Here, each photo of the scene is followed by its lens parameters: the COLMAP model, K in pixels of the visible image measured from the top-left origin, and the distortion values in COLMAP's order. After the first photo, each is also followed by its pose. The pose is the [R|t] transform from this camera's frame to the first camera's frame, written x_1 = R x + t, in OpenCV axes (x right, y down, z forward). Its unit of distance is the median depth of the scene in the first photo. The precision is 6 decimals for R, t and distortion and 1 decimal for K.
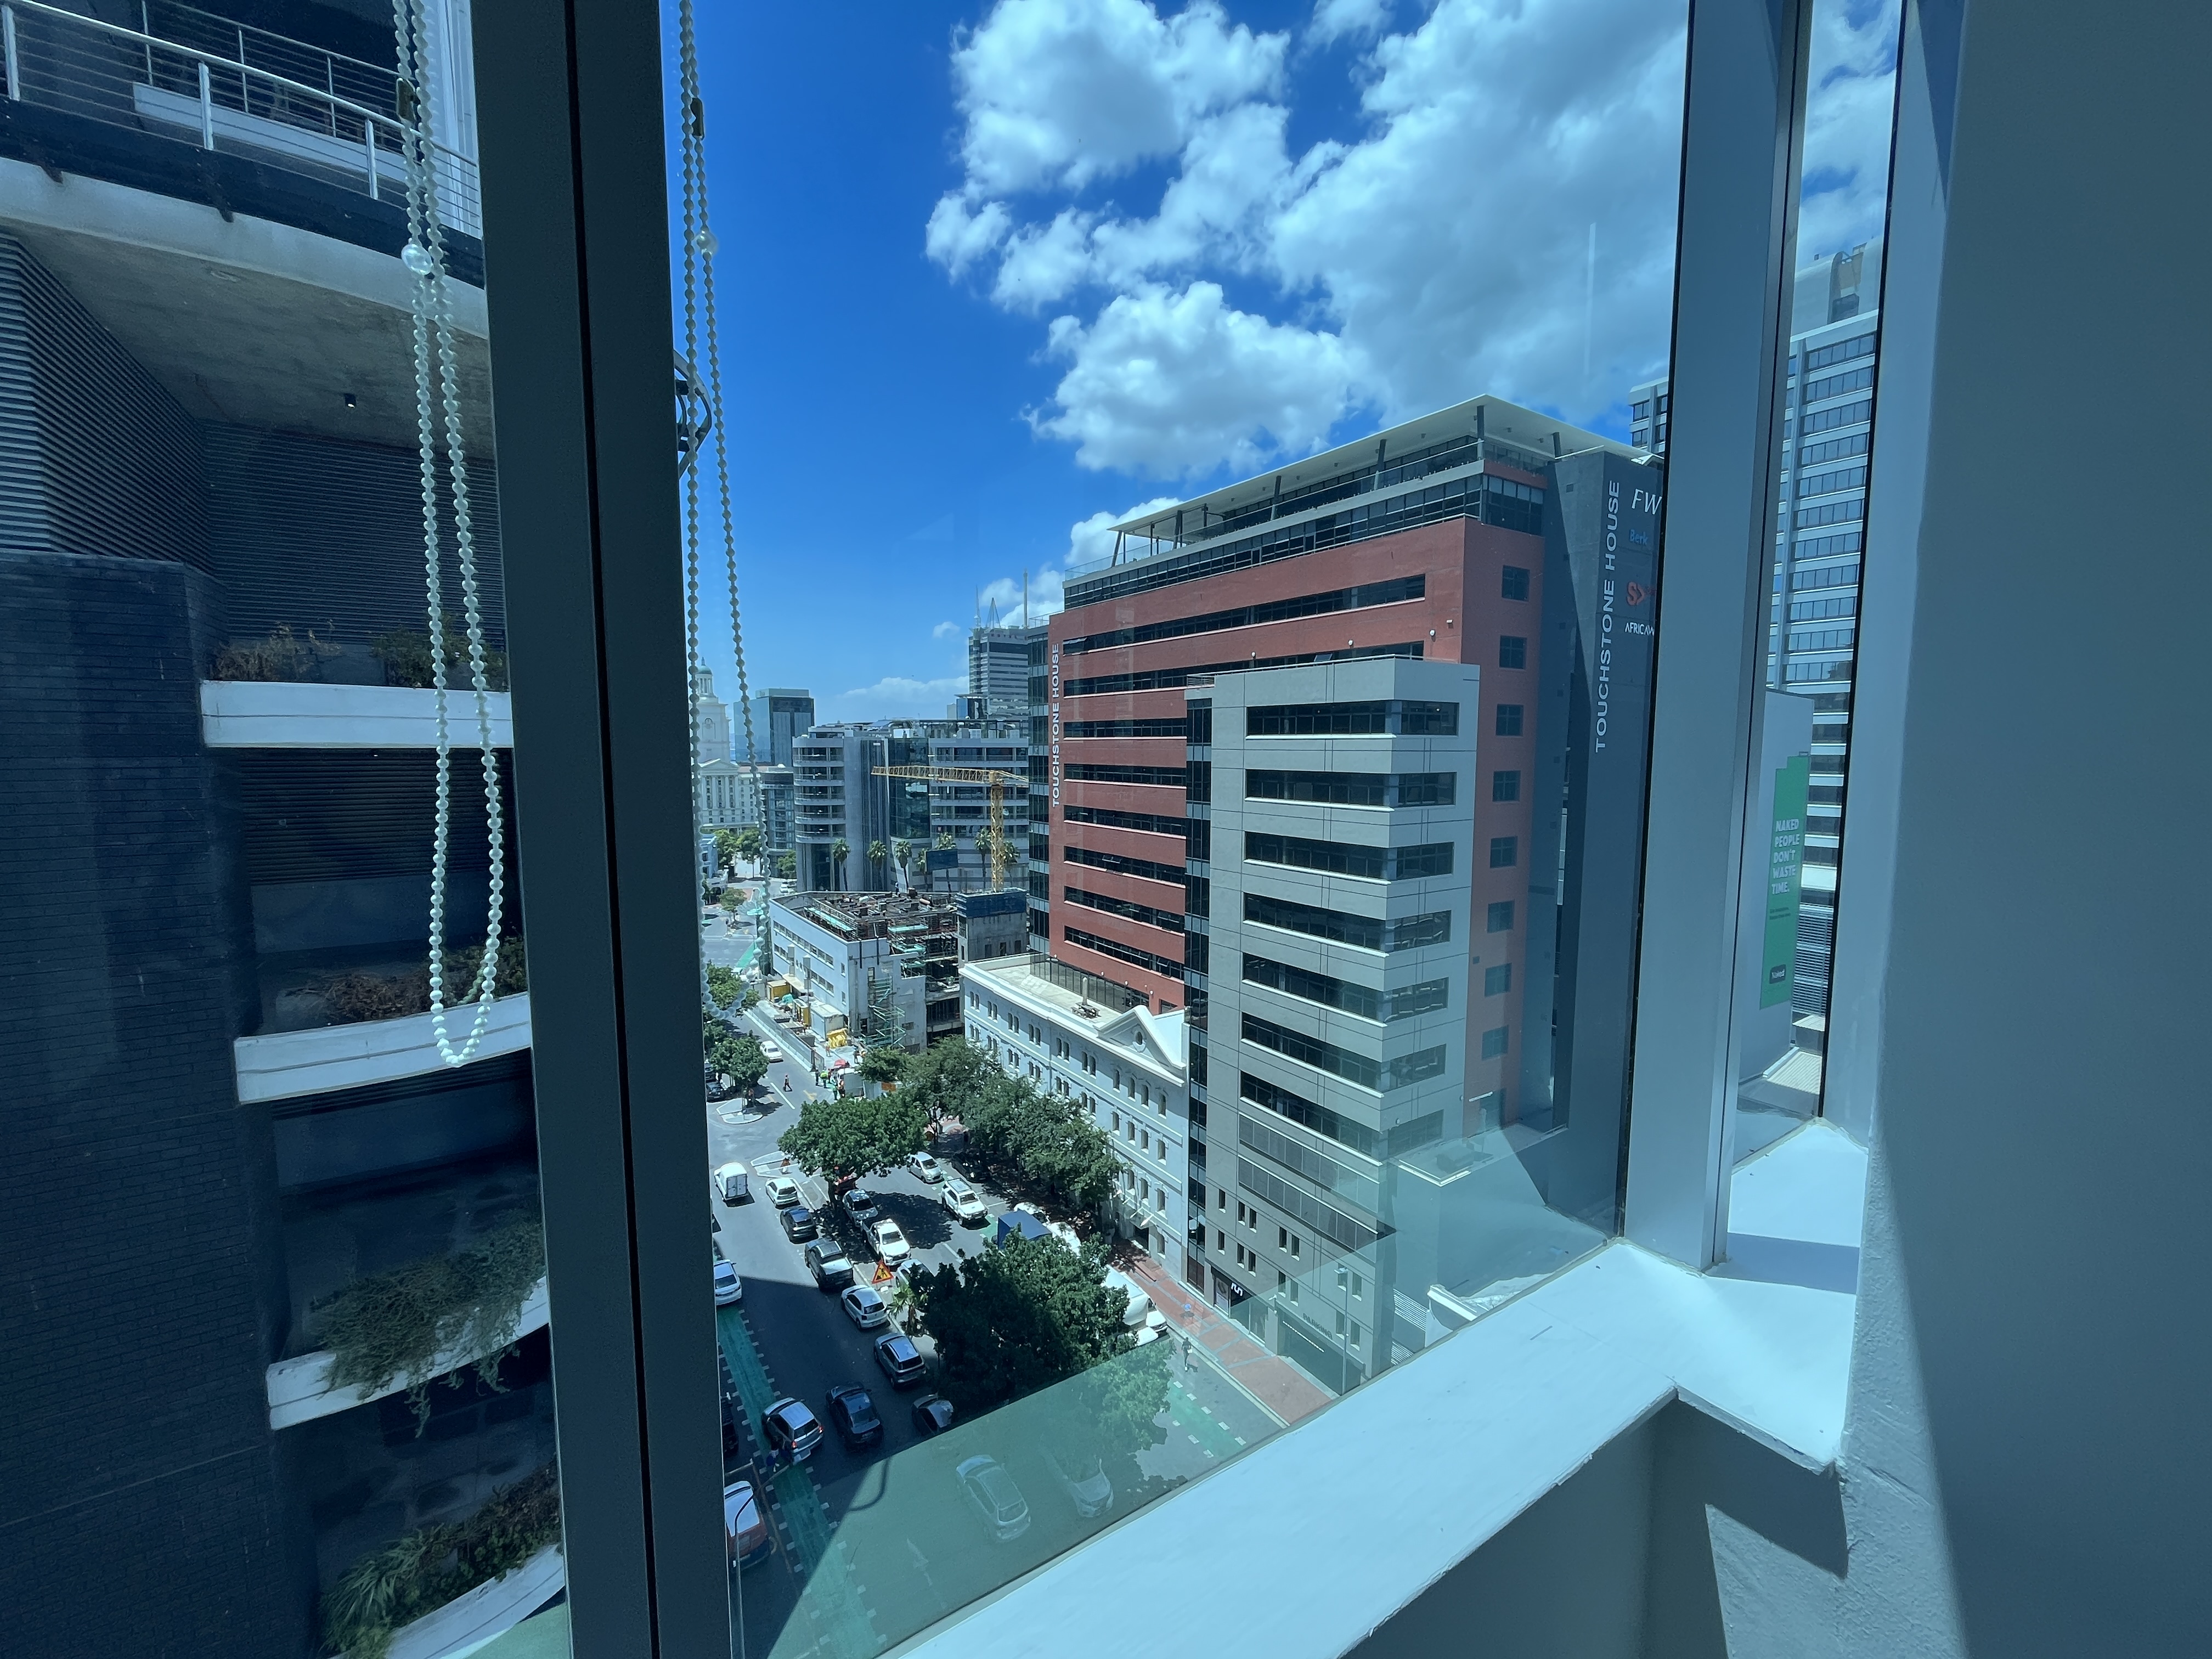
lens RADIAL K [[899.9, 0, 1100.2], [0, 899.9, 828.3], [0, 0, 1]] dist [-0.003360, -0.000874]
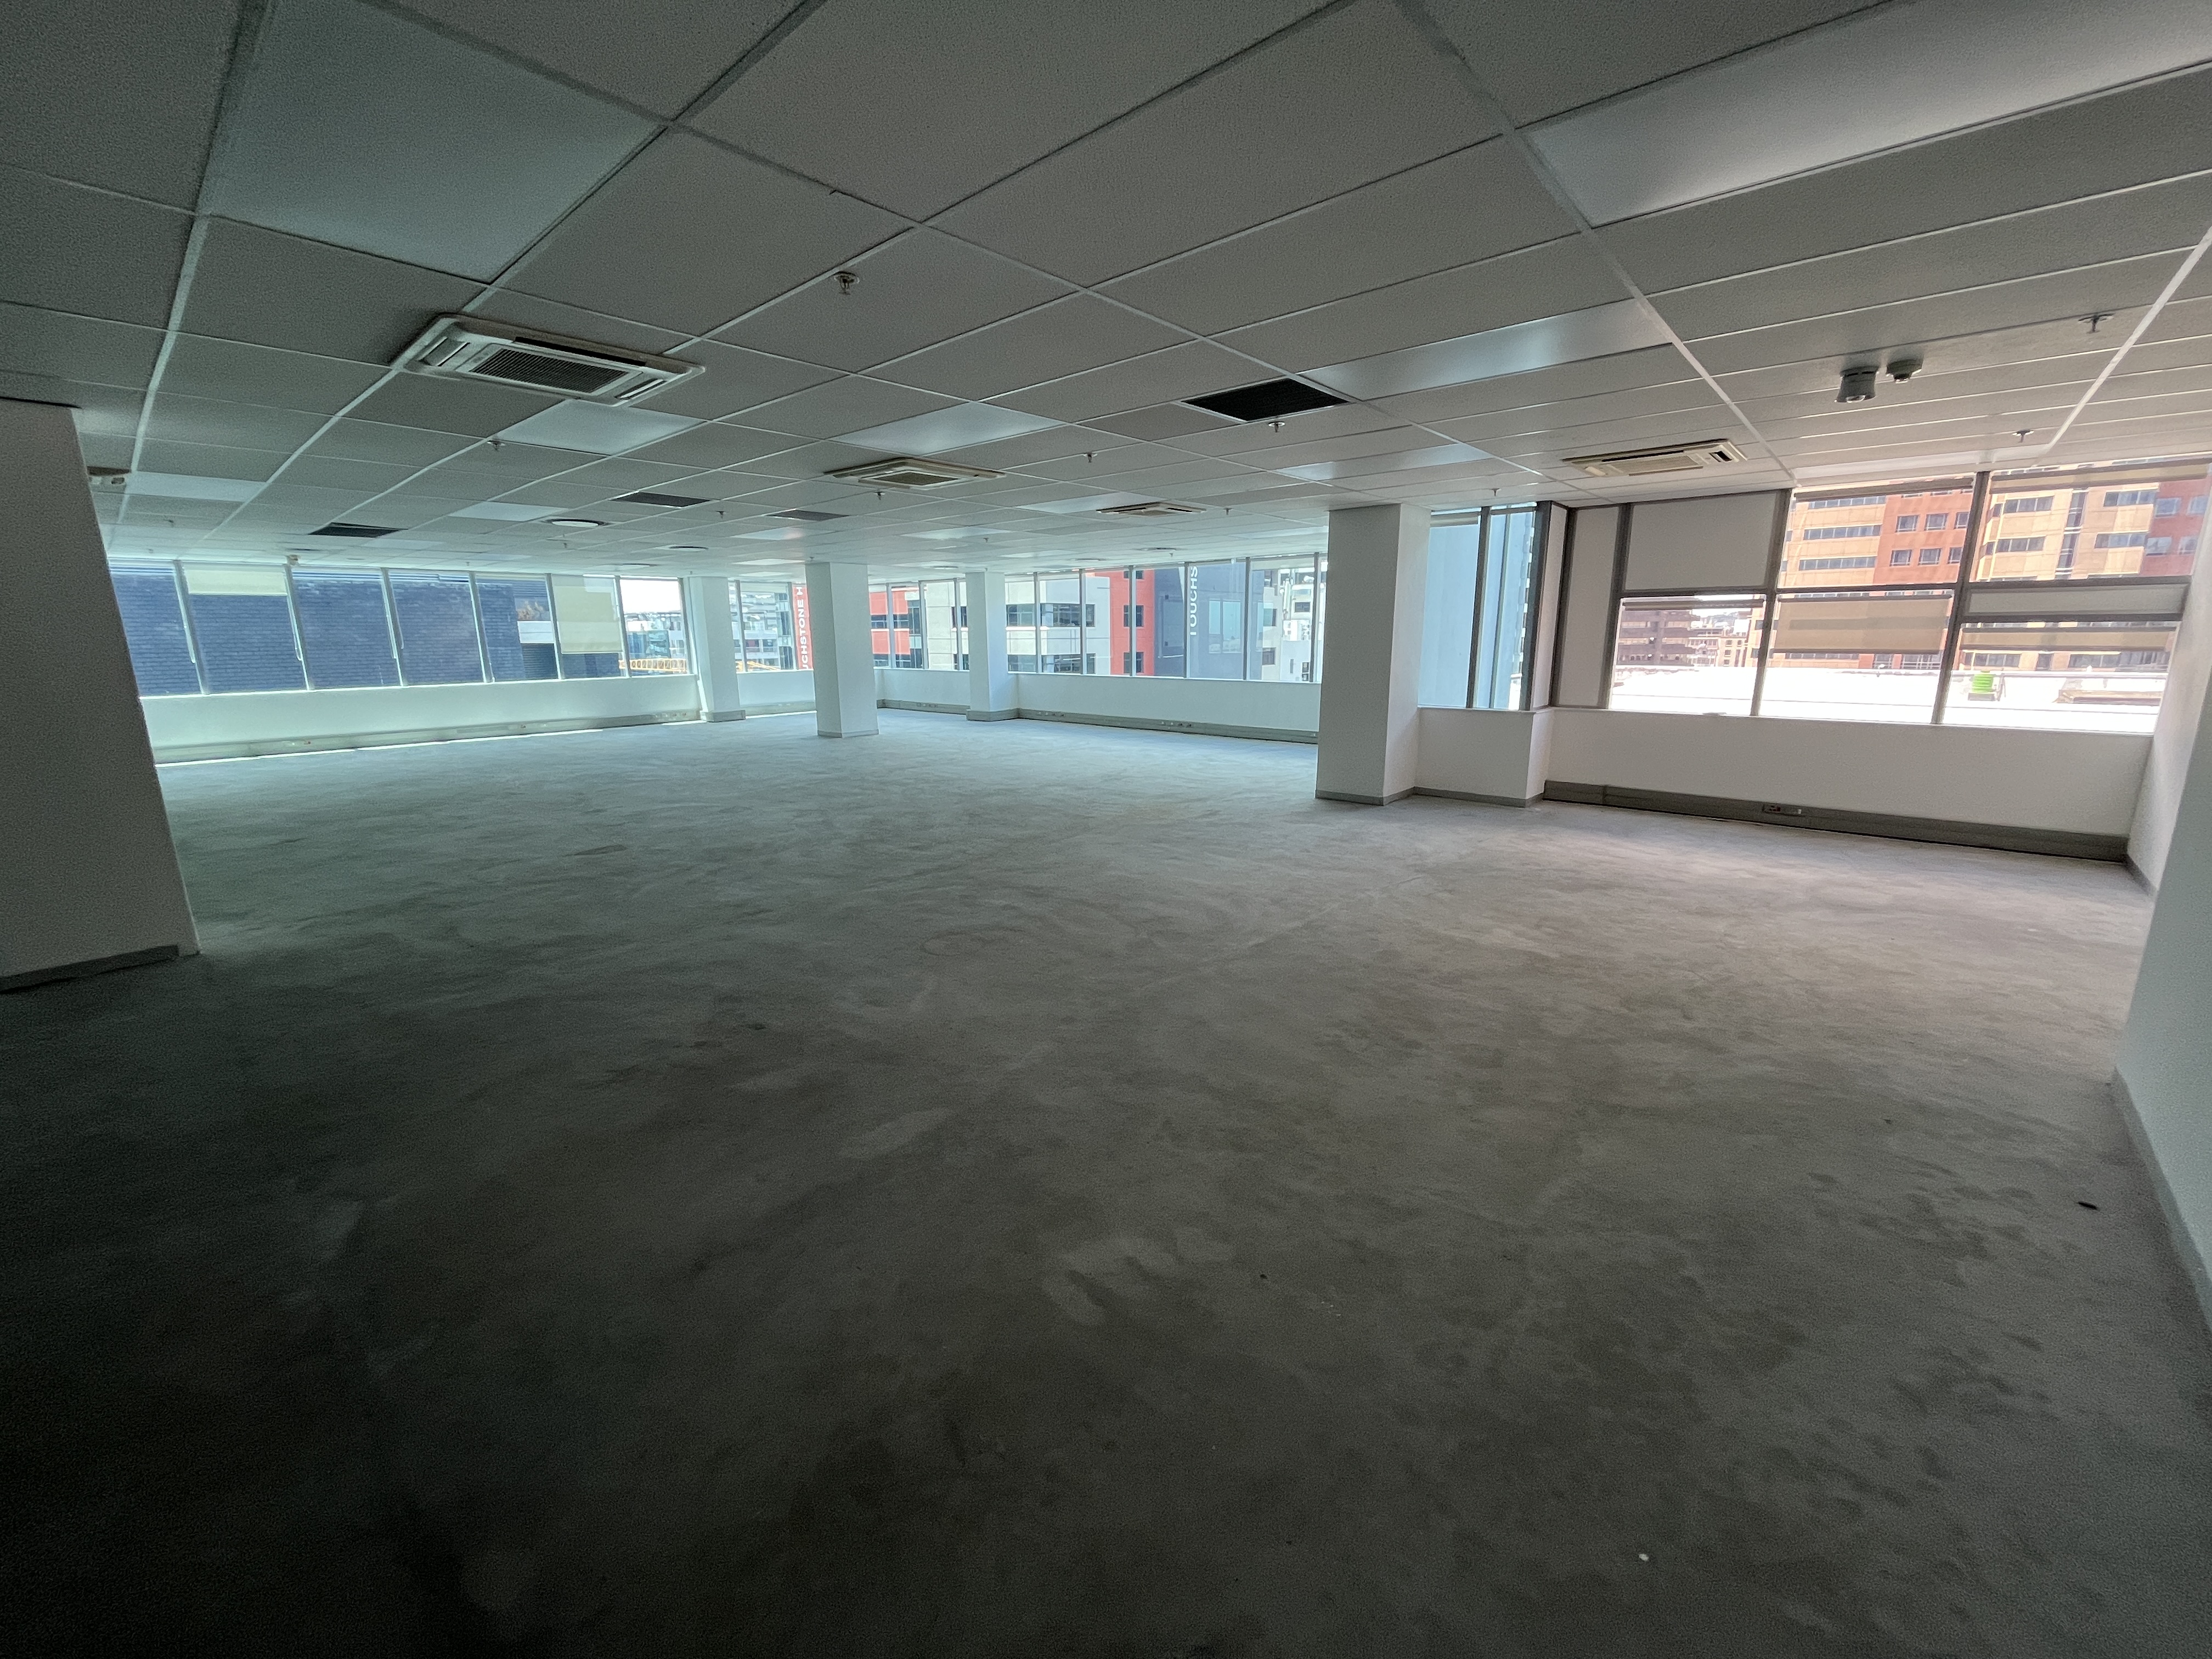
lens RADIAL K [[898.0, 0, 1099.2], [0, 898.0, 826.3], [0, 0, 1]] dist [-0.003592, -0.000486]
pose [[0.965405, -0.064405, 0.252677, 0.016601], [0.033982, 0.991828, 0.122974, 0.033207], [-0.258533, -0.110133, 0.959704, -0.379638]]
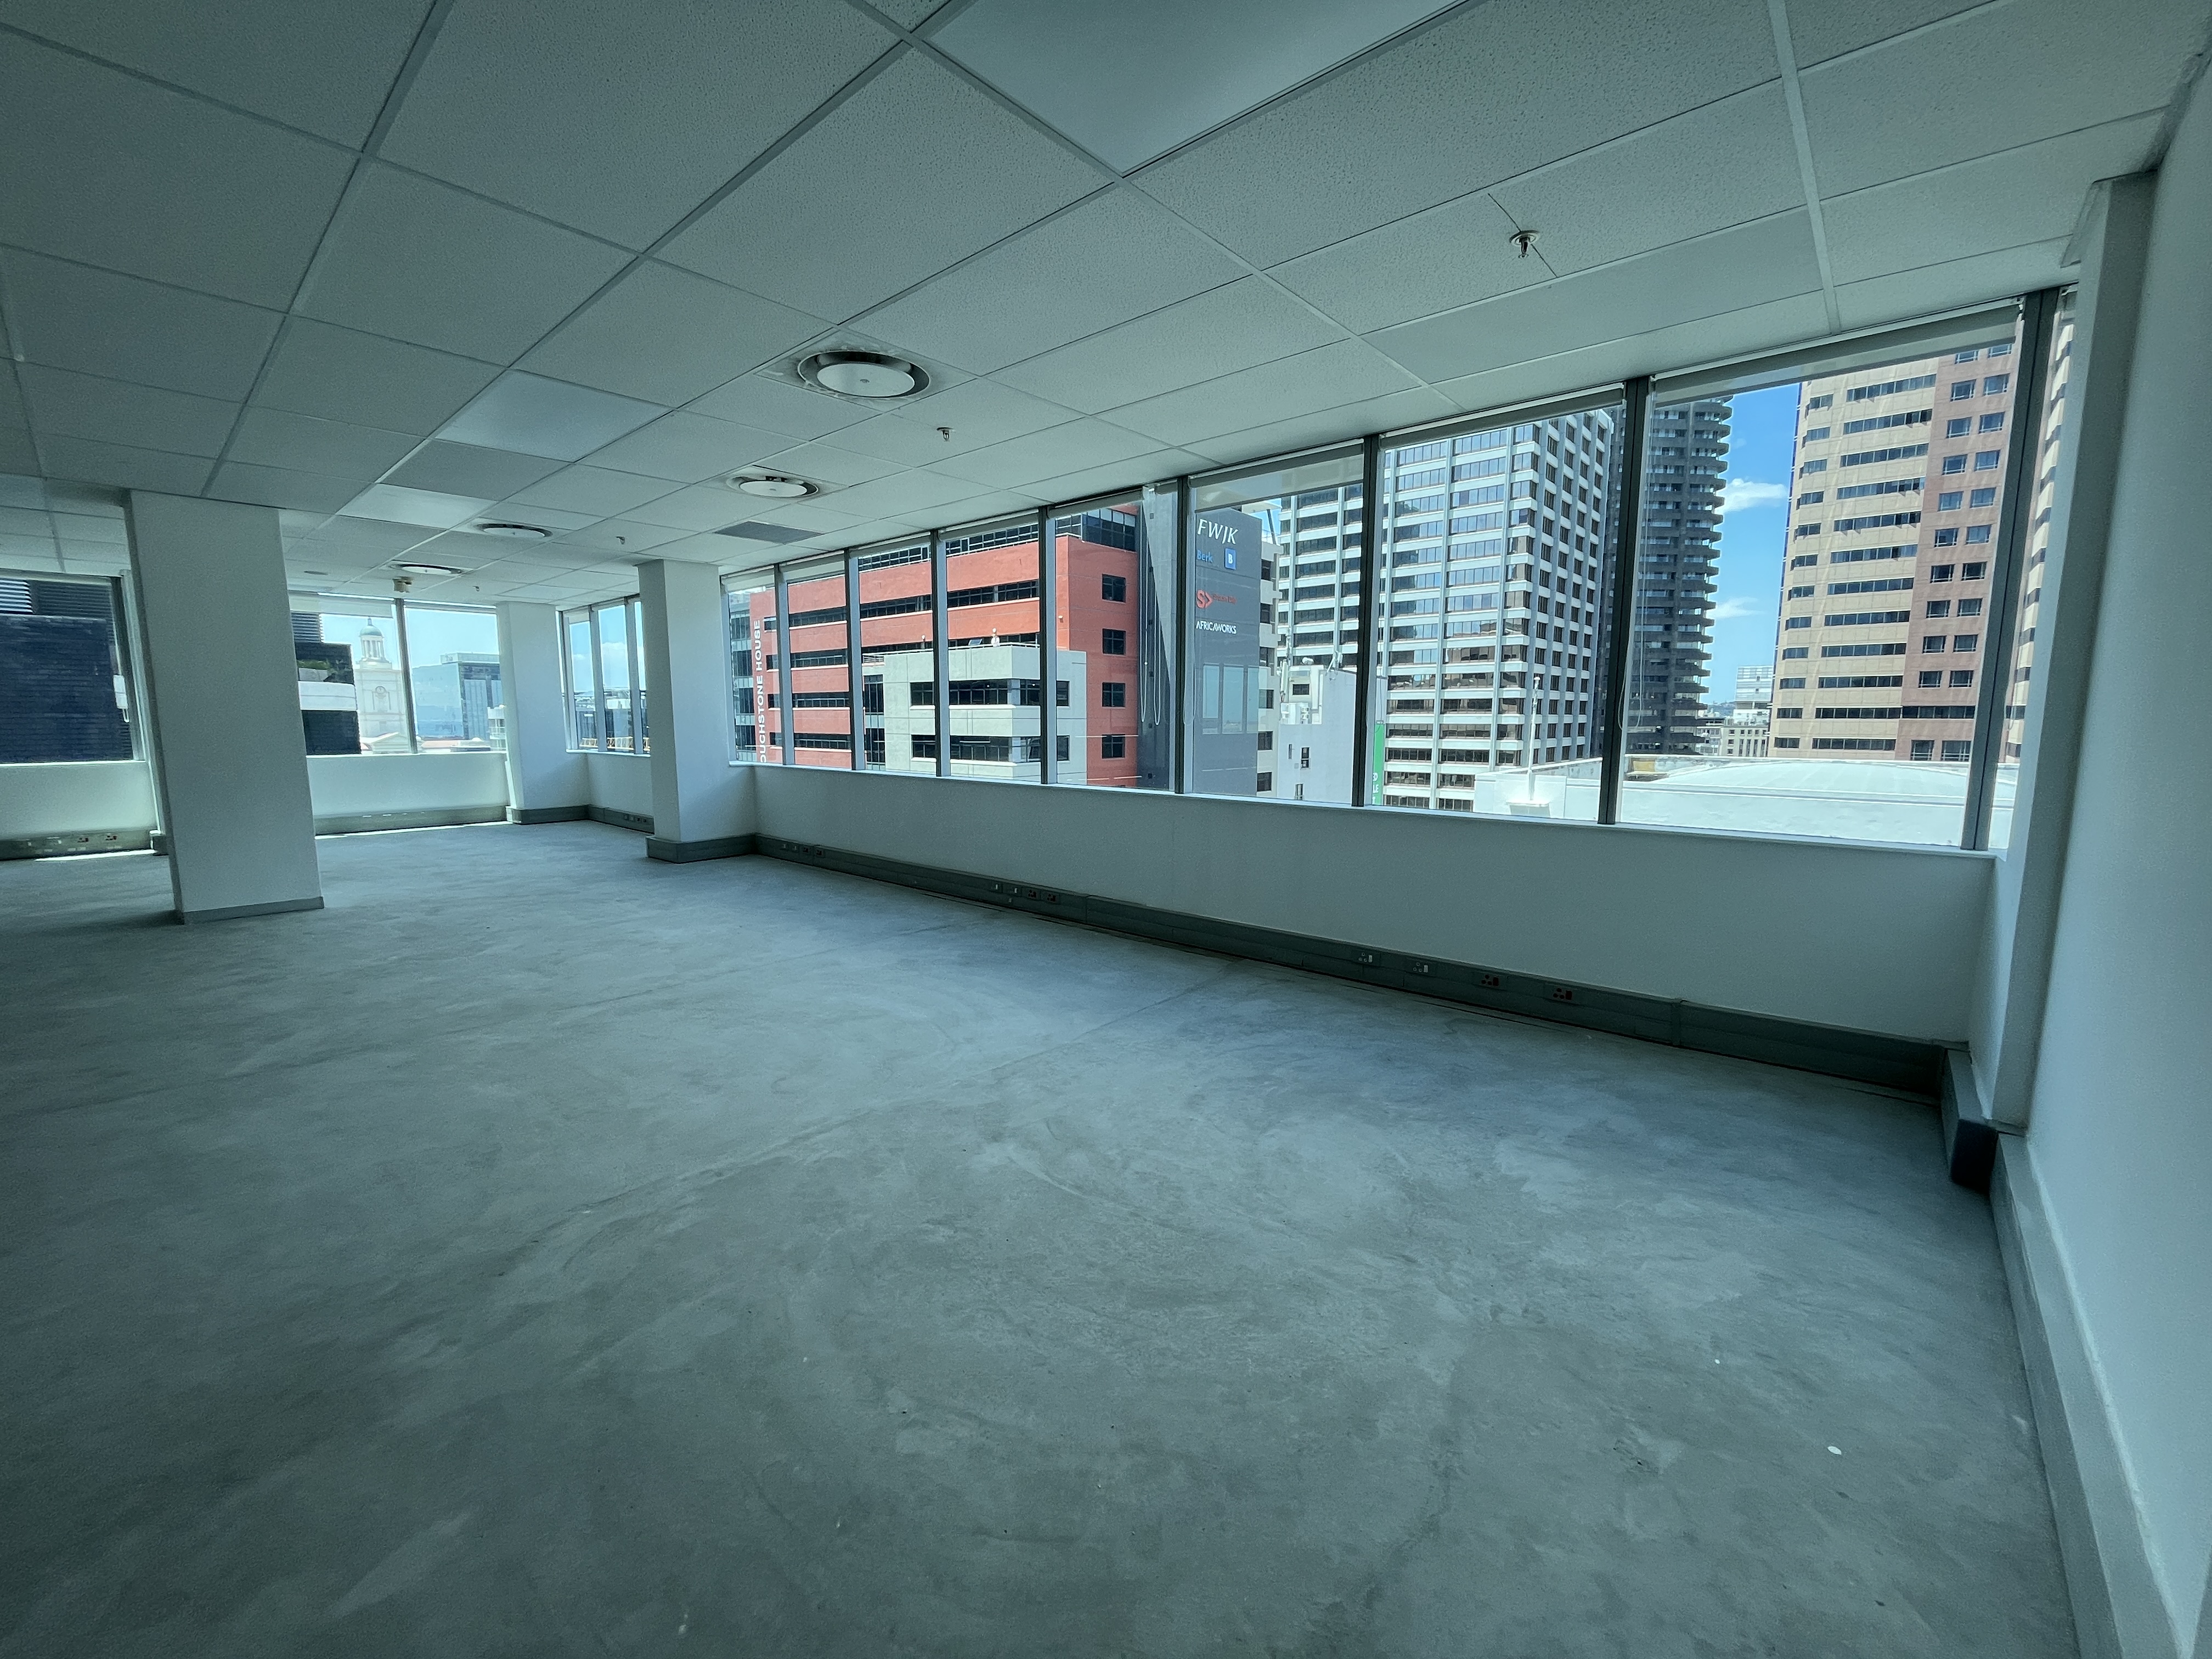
lens RADIAL K [[898.0, 0, 1099.2], [0, 898.0, 826.3], [0, 0, 1]] dist [-0.003592, -0.000486]
pose [[0.965576, -0.031987, 0.258146, 0.092747], [0.024499, 0.999182, 0.032175, 0.024754], [-0.258964, -0.024743, 0.965570, -0.227898]]
